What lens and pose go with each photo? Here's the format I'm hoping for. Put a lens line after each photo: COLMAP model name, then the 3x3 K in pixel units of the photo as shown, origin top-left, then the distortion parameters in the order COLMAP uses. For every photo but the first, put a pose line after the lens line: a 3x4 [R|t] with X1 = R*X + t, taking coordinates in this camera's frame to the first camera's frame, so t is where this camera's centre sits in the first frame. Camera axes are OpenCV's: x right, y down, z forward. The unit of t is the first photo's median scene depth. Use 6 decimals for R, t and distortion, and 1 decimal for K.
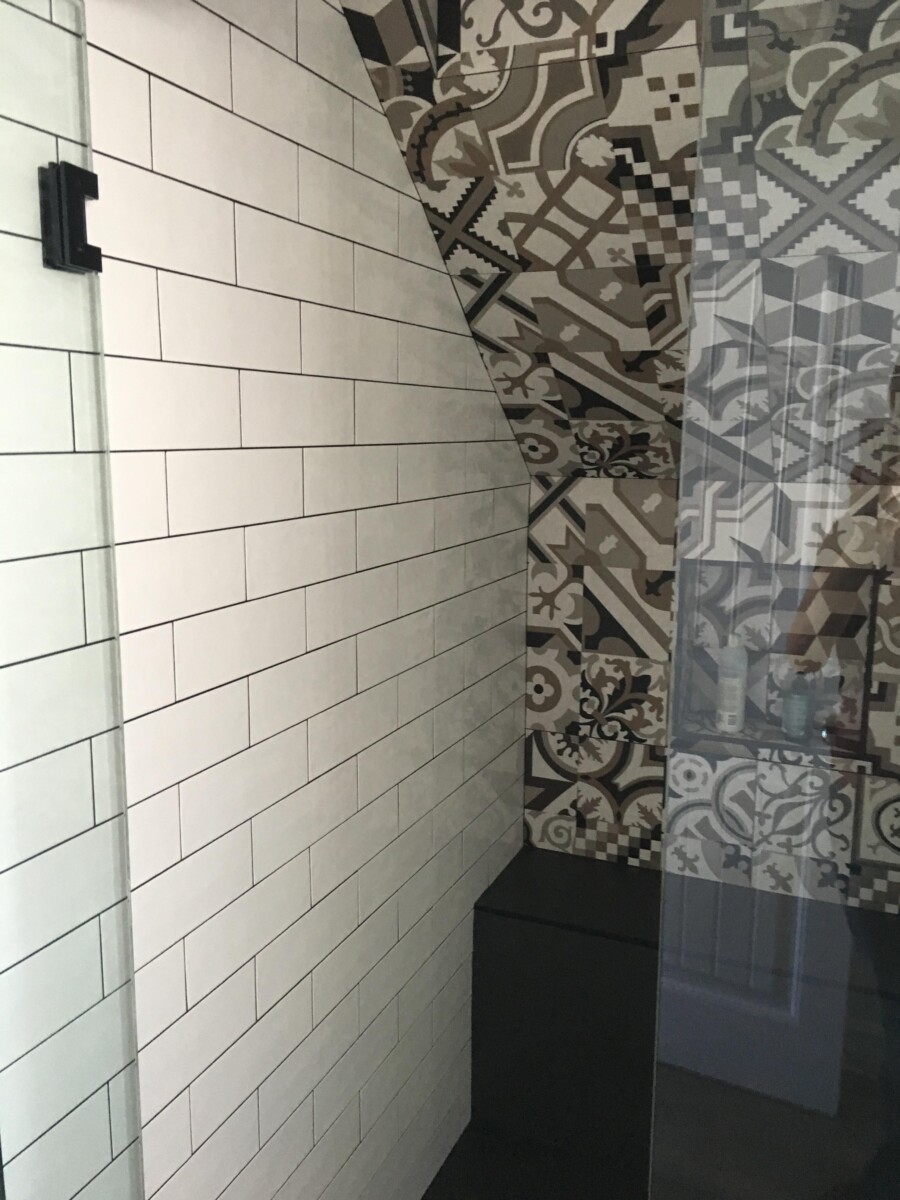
lens RADIAL K [[1008.7, 0, 449.5], [0, 1008.7, 602.3], [0, 0, 1]] dist [0.070293, -0.101304]
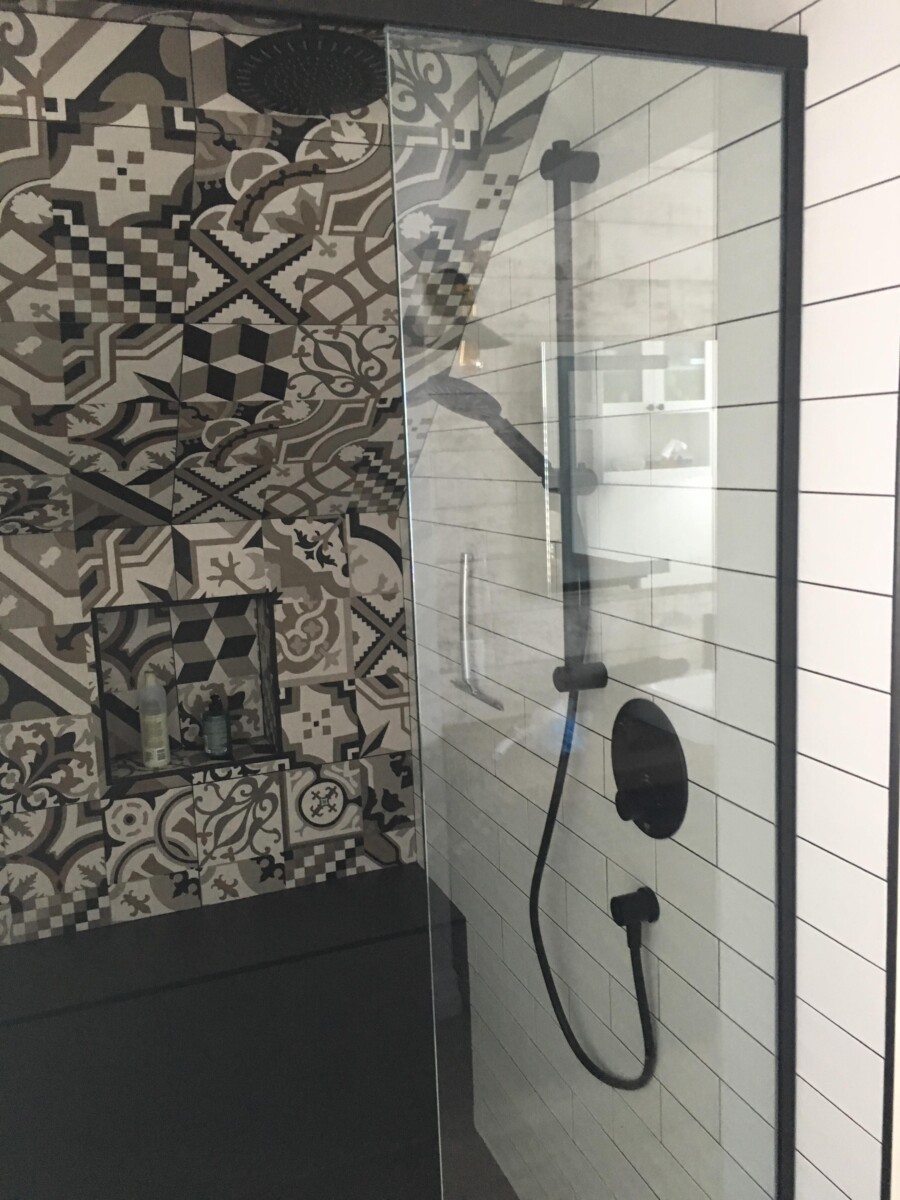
lens RADIAL K [[1008.7, 0, 456.1], [0, 1008.7, 605.5], [0, 0, 1]] dist [0.070293, -0.101304]
pose [[0.705107, -0.146194, 0.693867, -0.228996], [0.169407, 0.984911, 0.035364, -0.022335], [-0.688568, 0.092611, 0.719234, 0.032724]]
